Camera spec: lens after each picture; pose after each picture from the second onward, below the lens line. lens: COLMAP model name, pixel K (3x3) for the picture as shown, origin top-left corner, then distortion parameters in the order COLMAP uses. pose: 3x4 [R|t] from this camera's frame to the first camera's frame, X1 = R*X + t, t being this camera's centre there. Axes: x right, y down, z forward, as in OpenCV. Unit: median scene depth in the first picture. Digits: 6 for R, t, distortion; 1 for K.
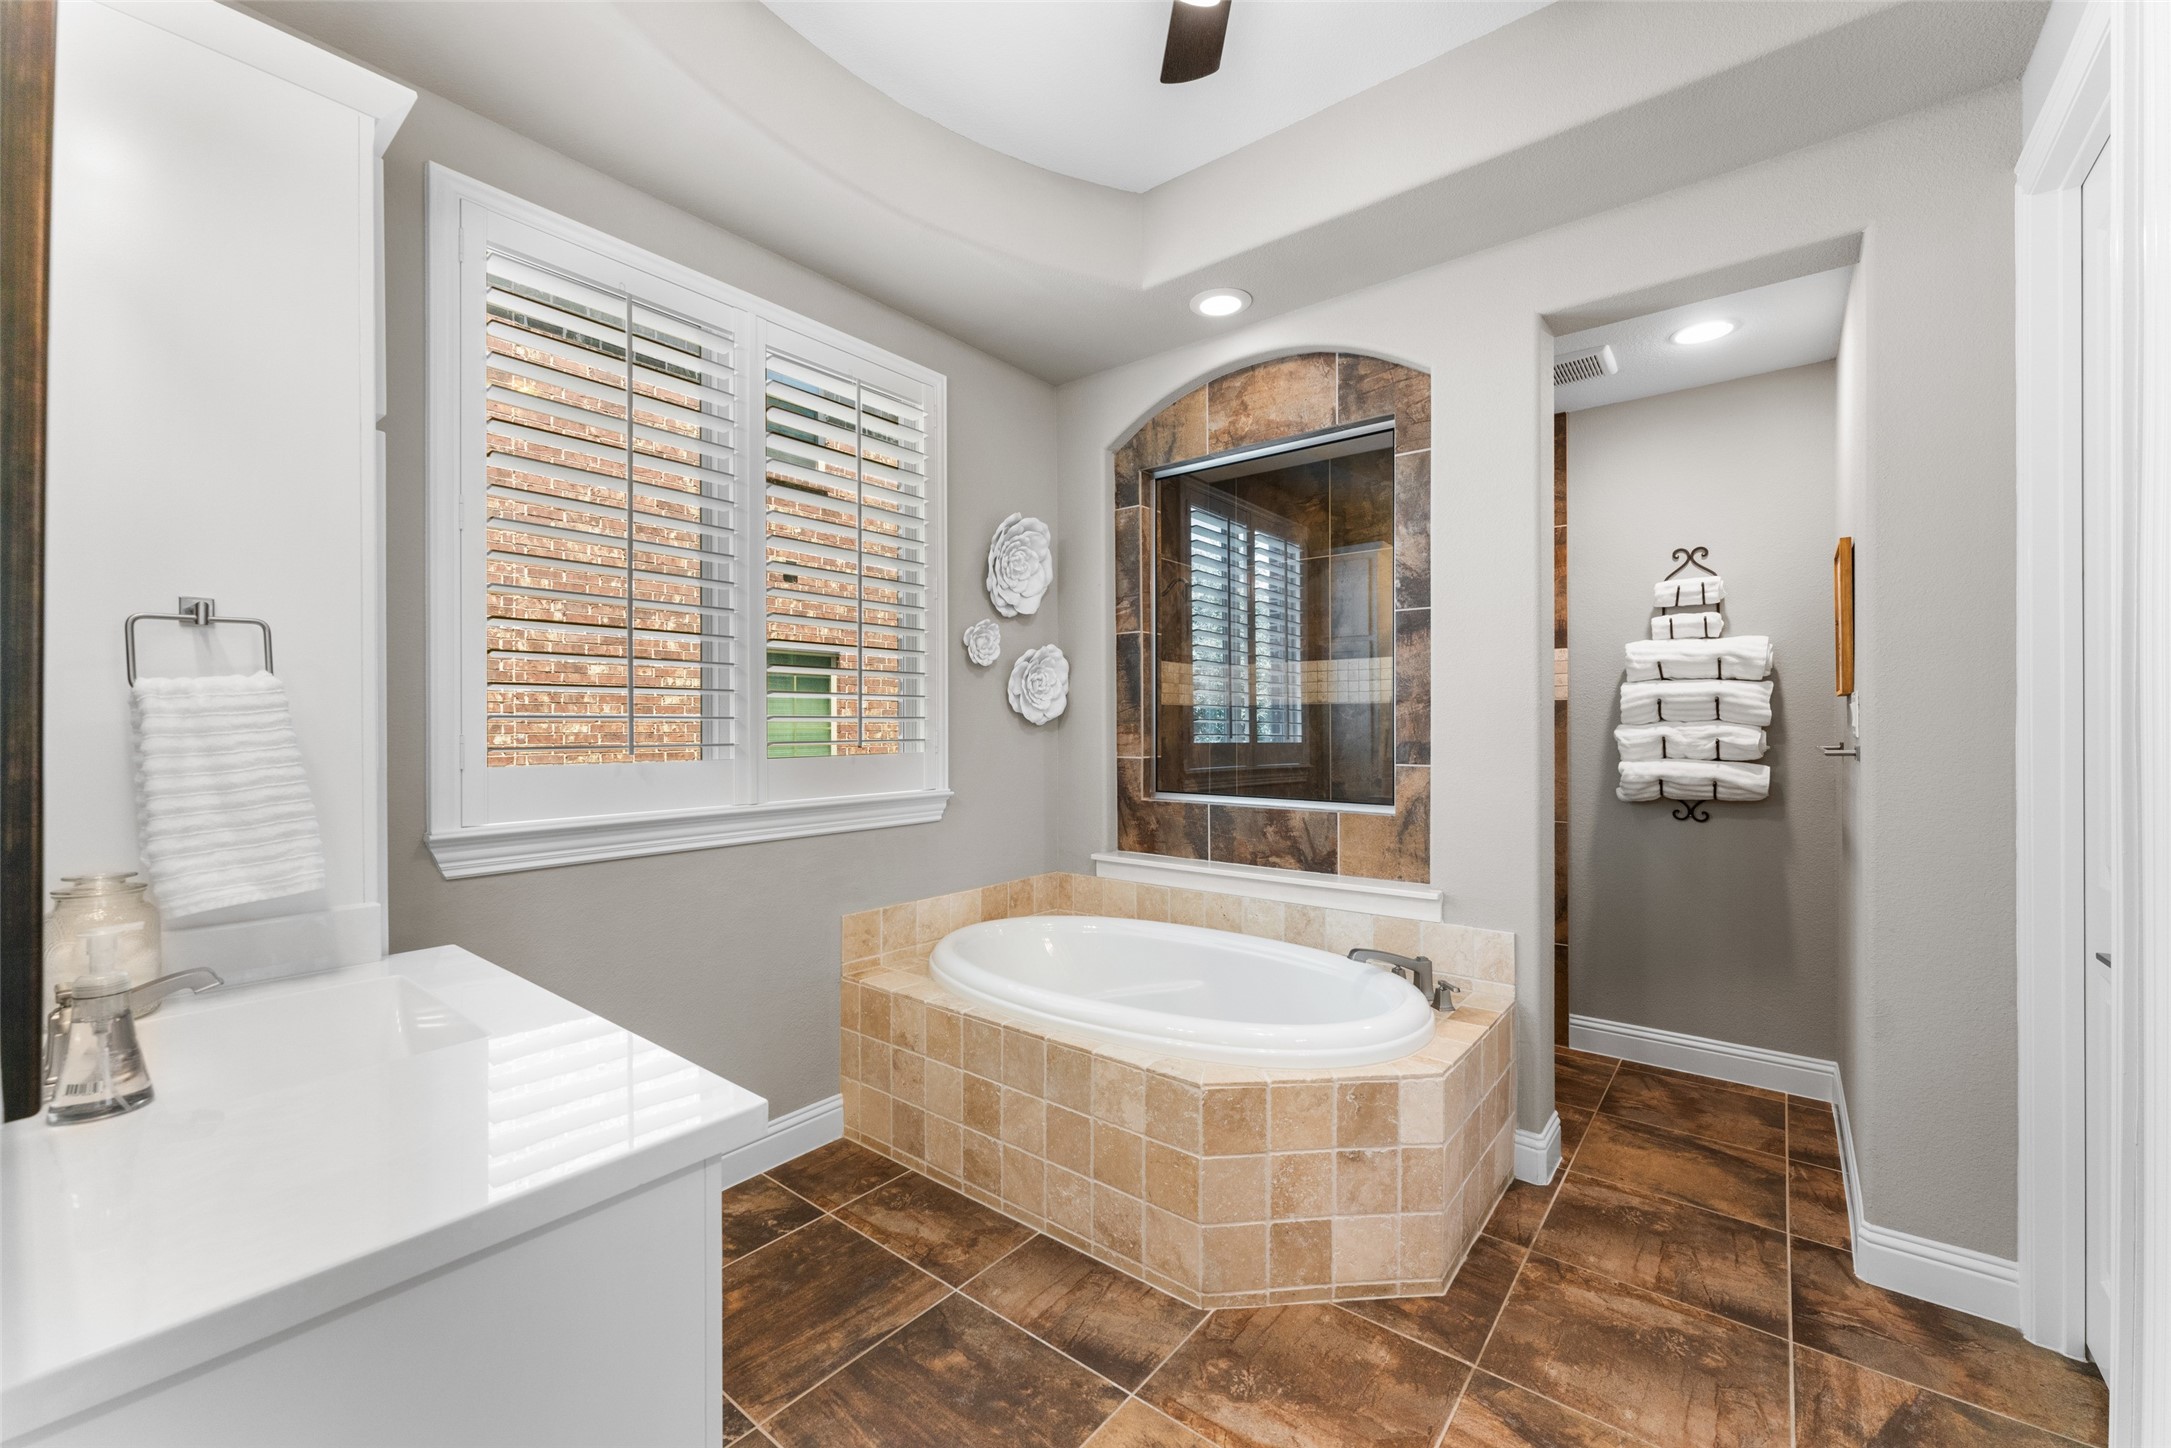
lens RADIAL K [[867.1, 0, 1082.3], [0, 867.1, 724.6], [0, 0, 1]] dist [-0.000253, -0.000039]
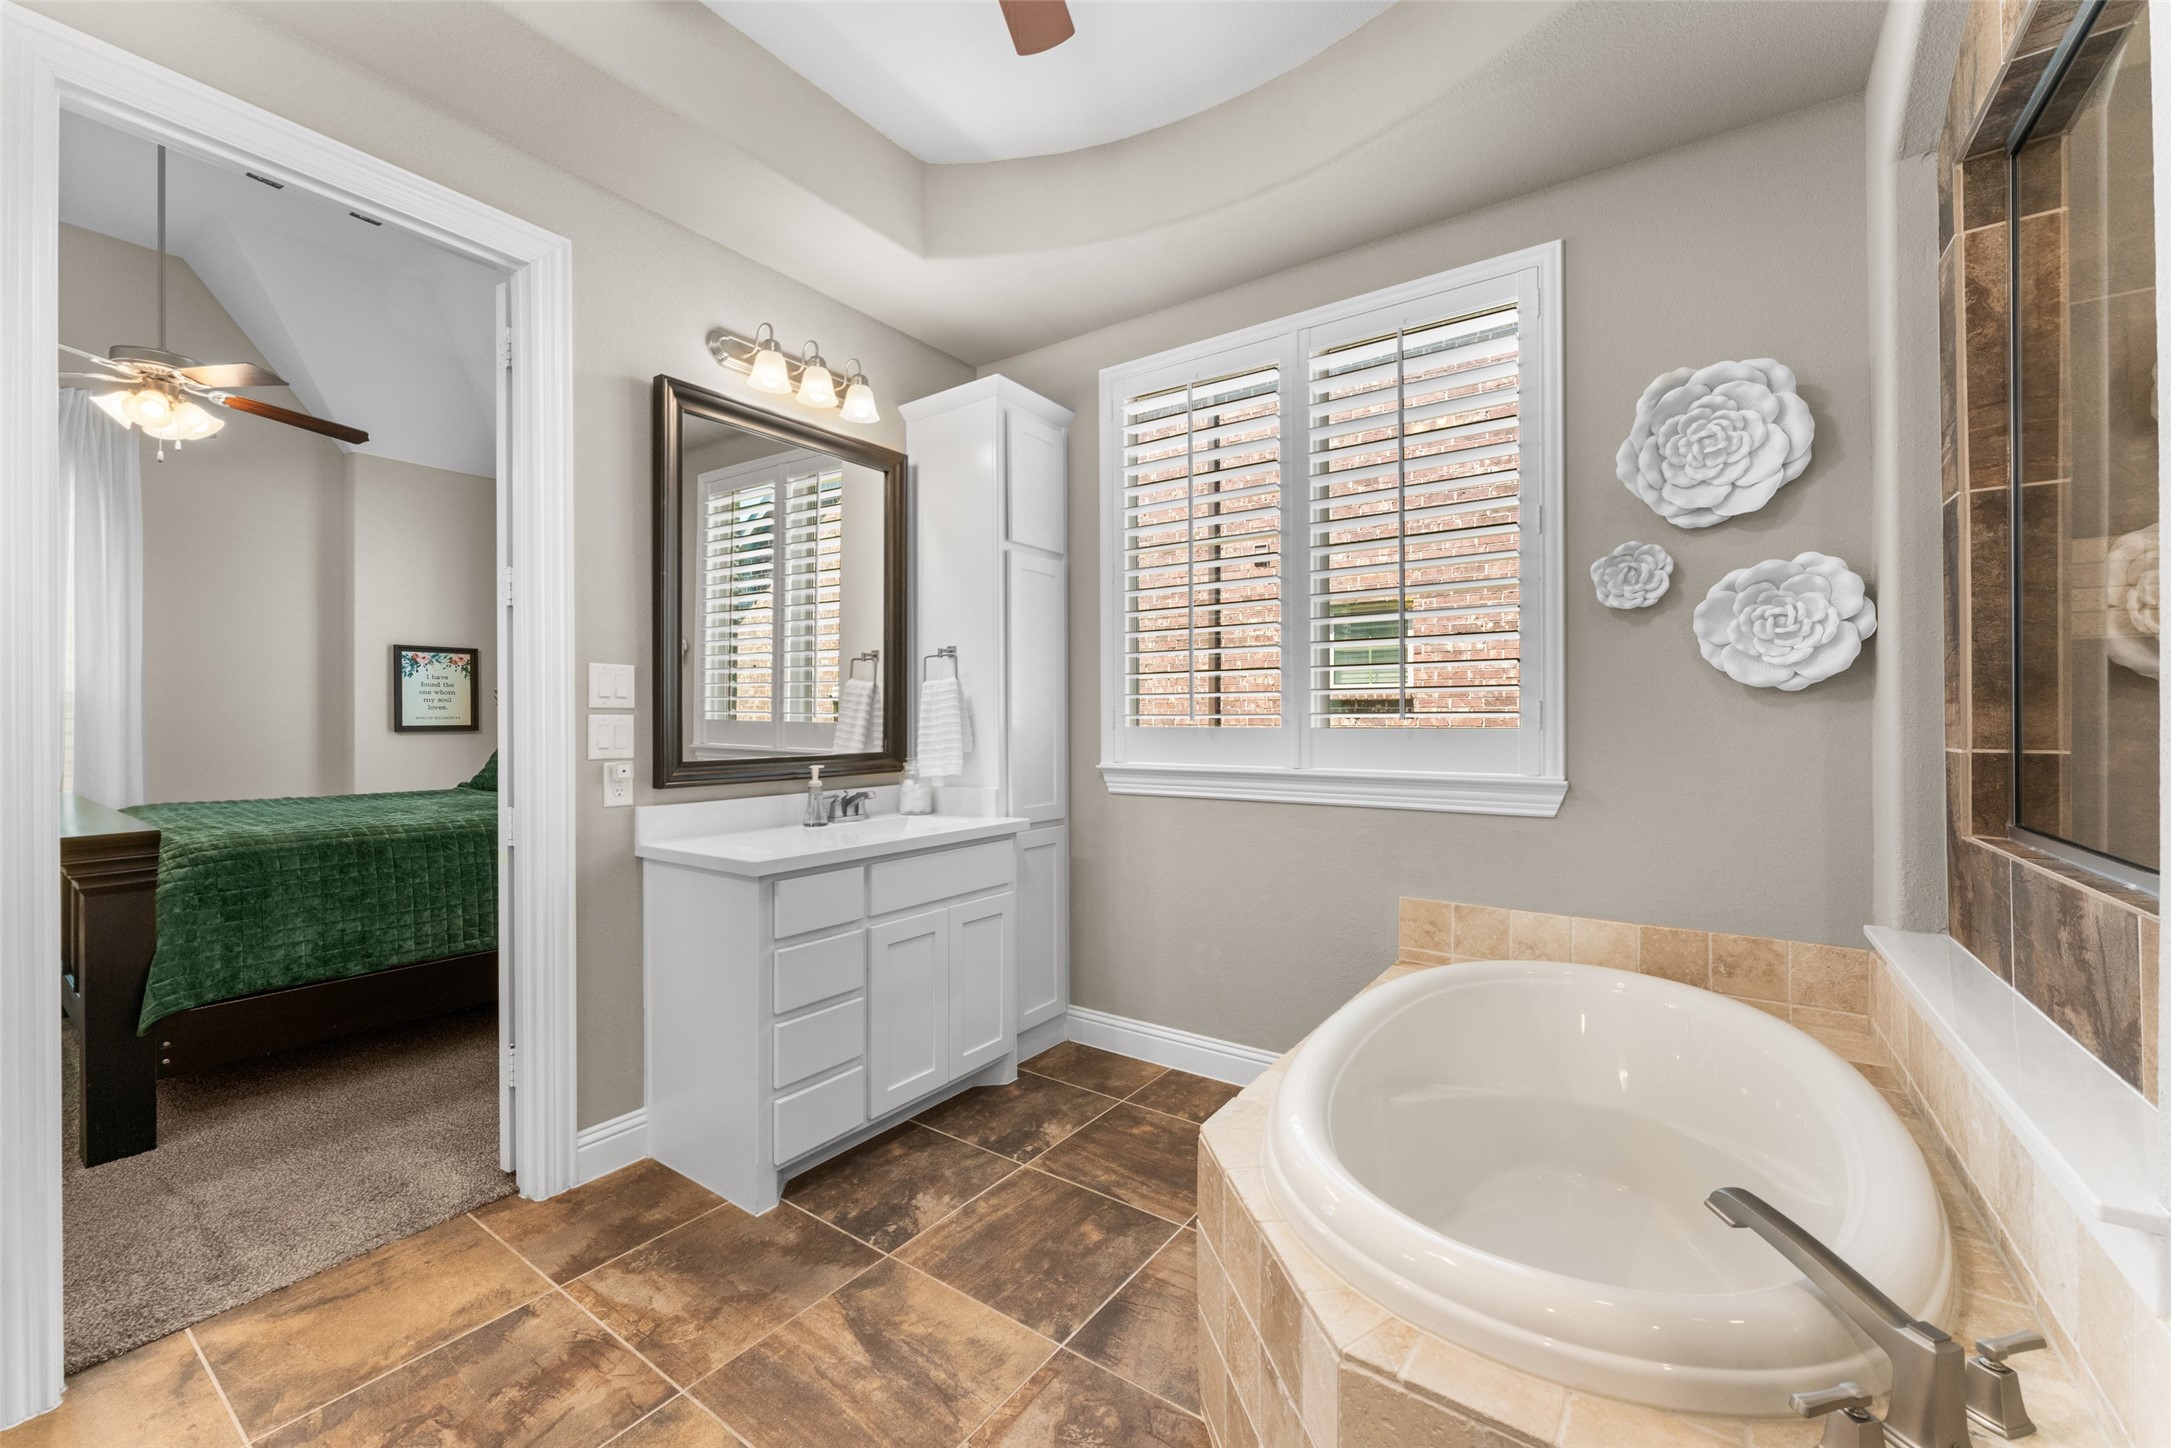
lens RADIAL K [[864.3, 0, 1069.5], [0, 864.3, 721.4], [0, 0, 1]] dist [-0.002869, -0.000391]
pose [[0.052225, 0.002568, -0.998632, 0.927461], [-0.000906, 0.999996, 0.002524, 0.037014], [0.998635, 0.000773, 0.052227, 0.835695]]
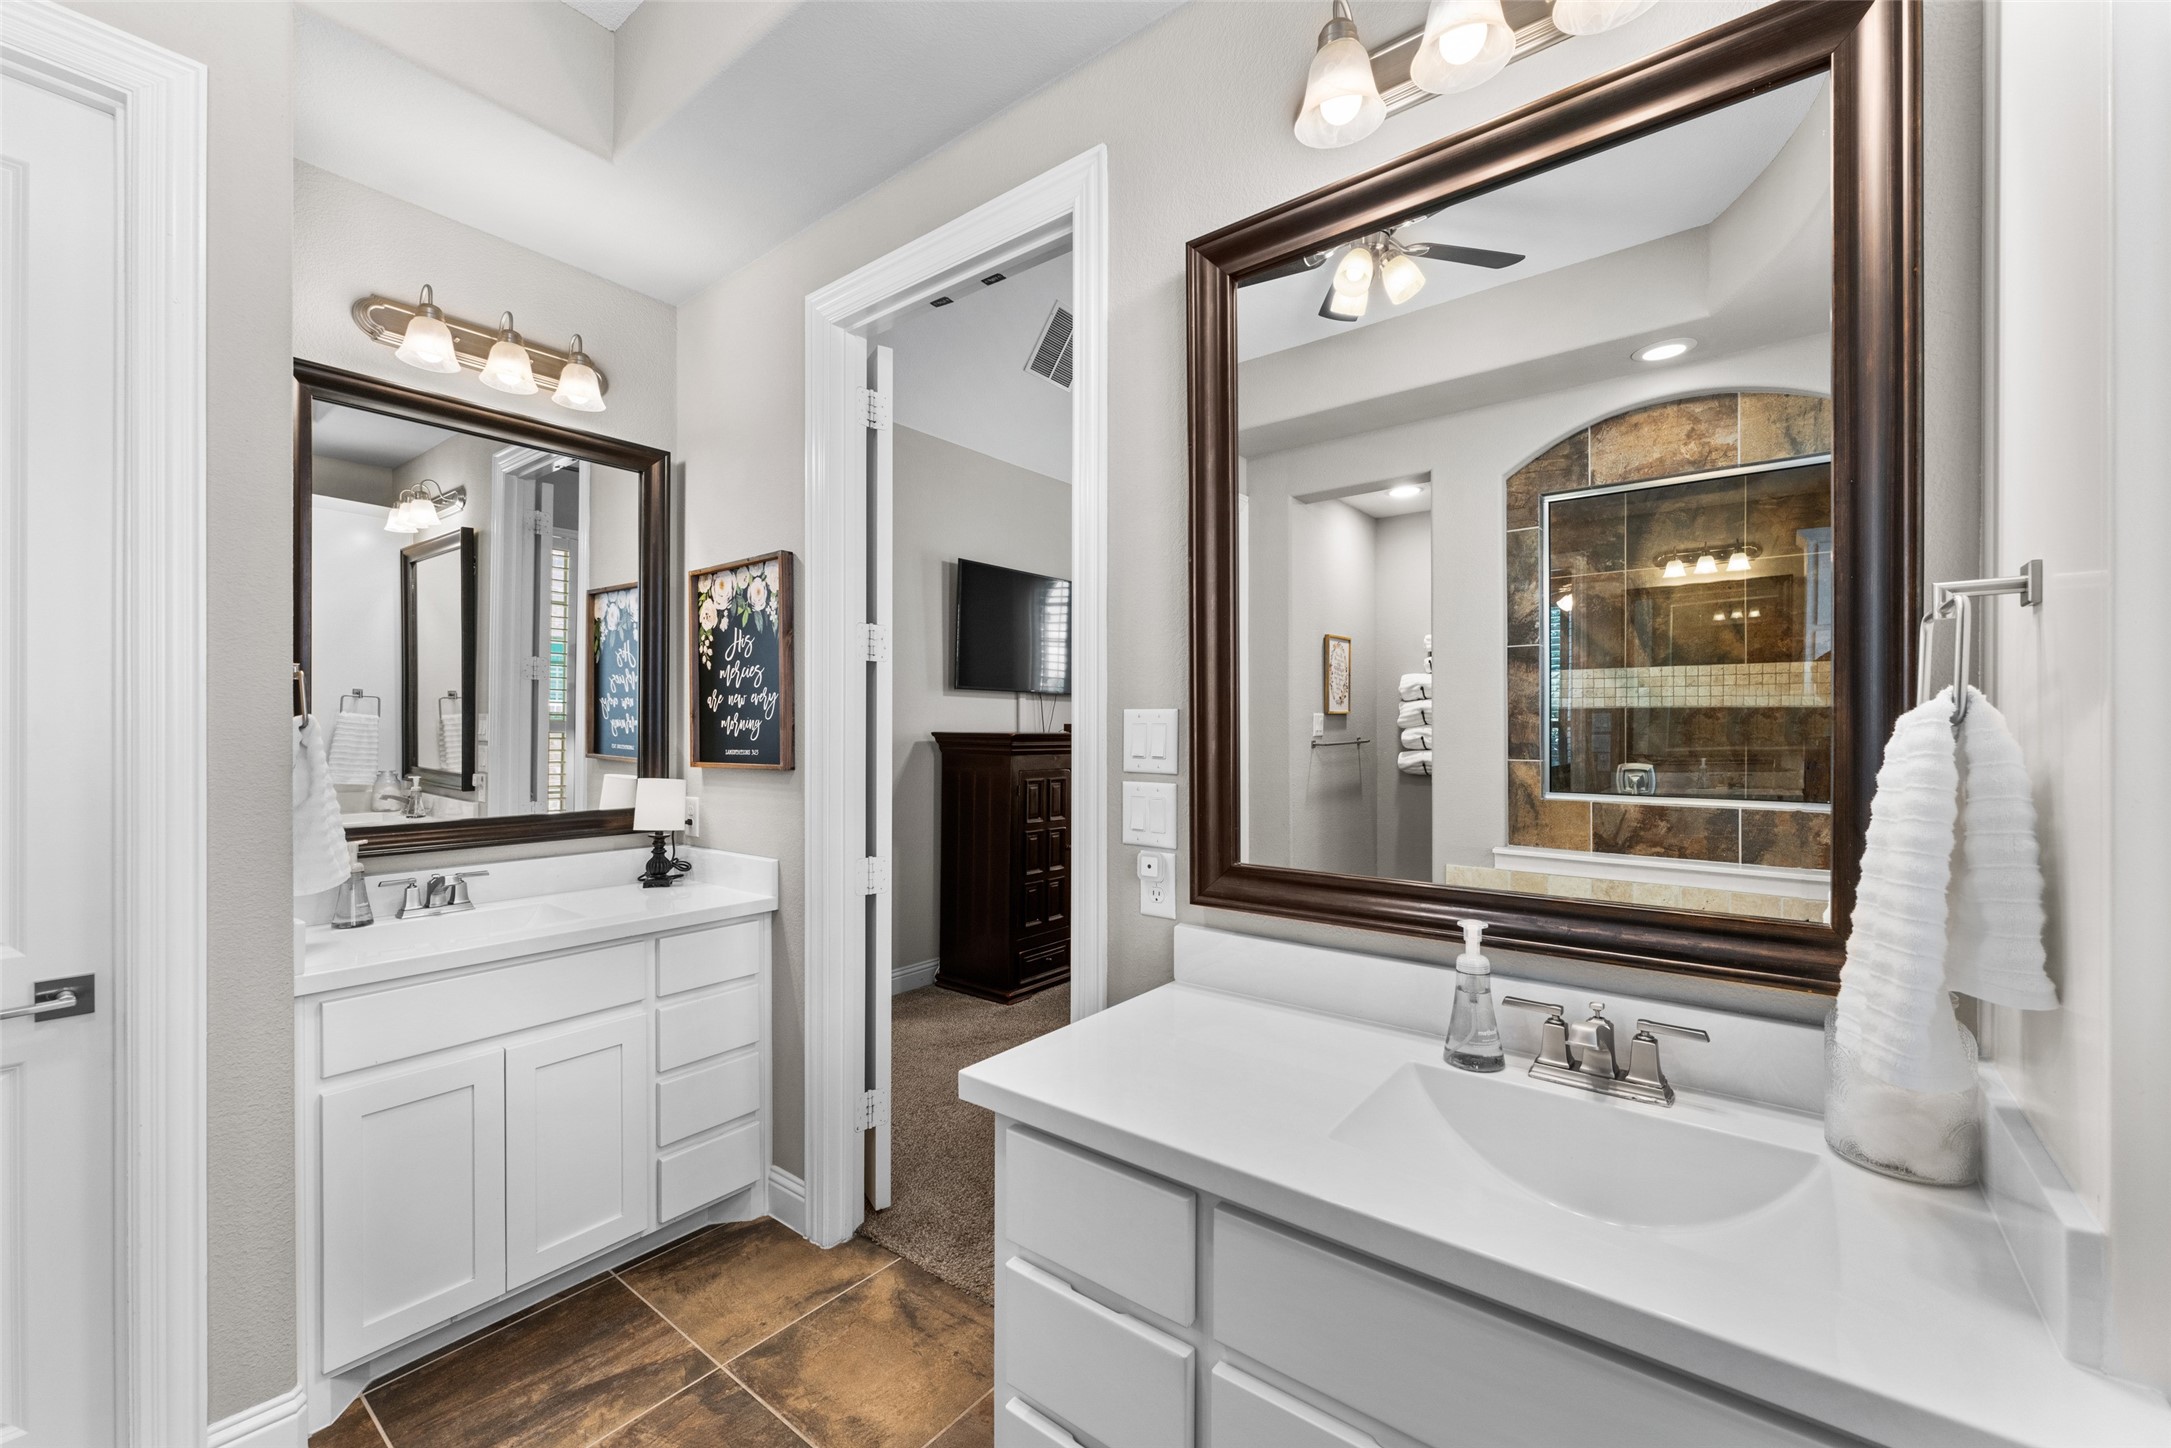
lens RADIAL K [[846.6, 0, 1087.0], [0, 846.6, 737.3], [0, 0, 1]] dist [-0.000693, -0.000024]
pose [[-0.999978, 0.006316, -0.001828, -0.273599], [0.006311, 0.999976, 0.002832, -0.016055], [0.001846, 0.002821, -0.999994, 1.083708]]
